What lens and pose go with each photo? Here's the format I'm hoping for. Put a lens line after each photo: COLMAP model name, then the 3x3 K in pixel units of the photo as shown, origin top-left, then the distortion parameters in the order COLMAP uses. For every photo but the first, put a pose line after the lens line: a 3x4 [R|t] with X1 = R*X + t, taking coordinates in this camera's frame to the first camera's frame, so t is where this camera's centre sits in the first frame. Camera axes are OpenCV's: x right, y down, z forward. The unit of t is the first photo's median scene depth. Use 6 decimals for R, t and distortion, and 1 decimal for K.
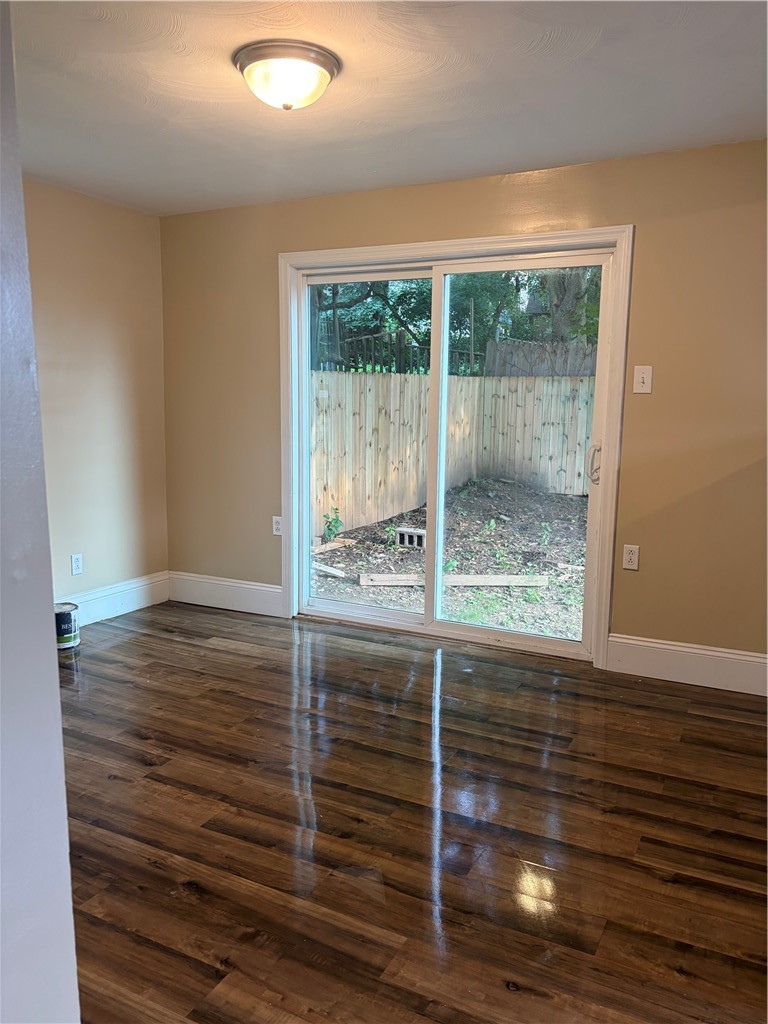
lens RADIAL K [[769.0, 0, 380.5], [0, 769.0, 515.1], [0, 0, 1]] dist [0.036364, 0.004856]
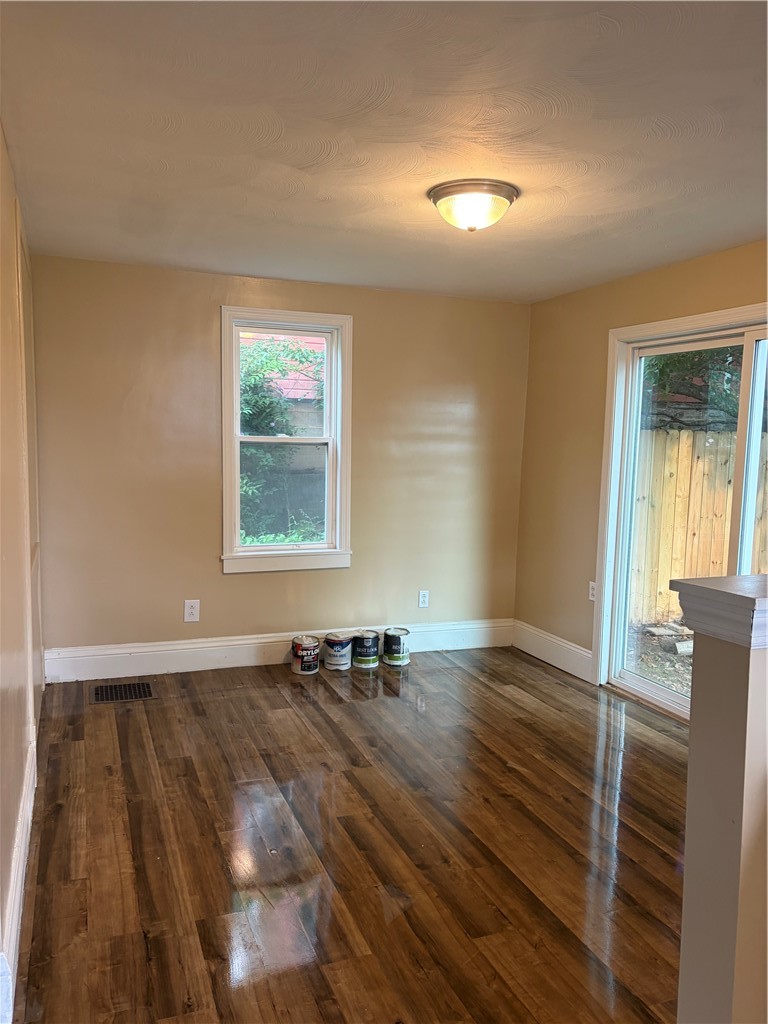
lens RADIAL K [[769.0, 0, 380.5], [0, 769.0, 515.1], [0, 0, 1]] dist [0.036364, 0.004856]
pose [[0.769718, 0.080291, -0.633315, 0.312095], [-0.123510, 0.992045, -0.024341, -0.028726], [0.626322, 0.096957, 0.773512, 0.028784]]
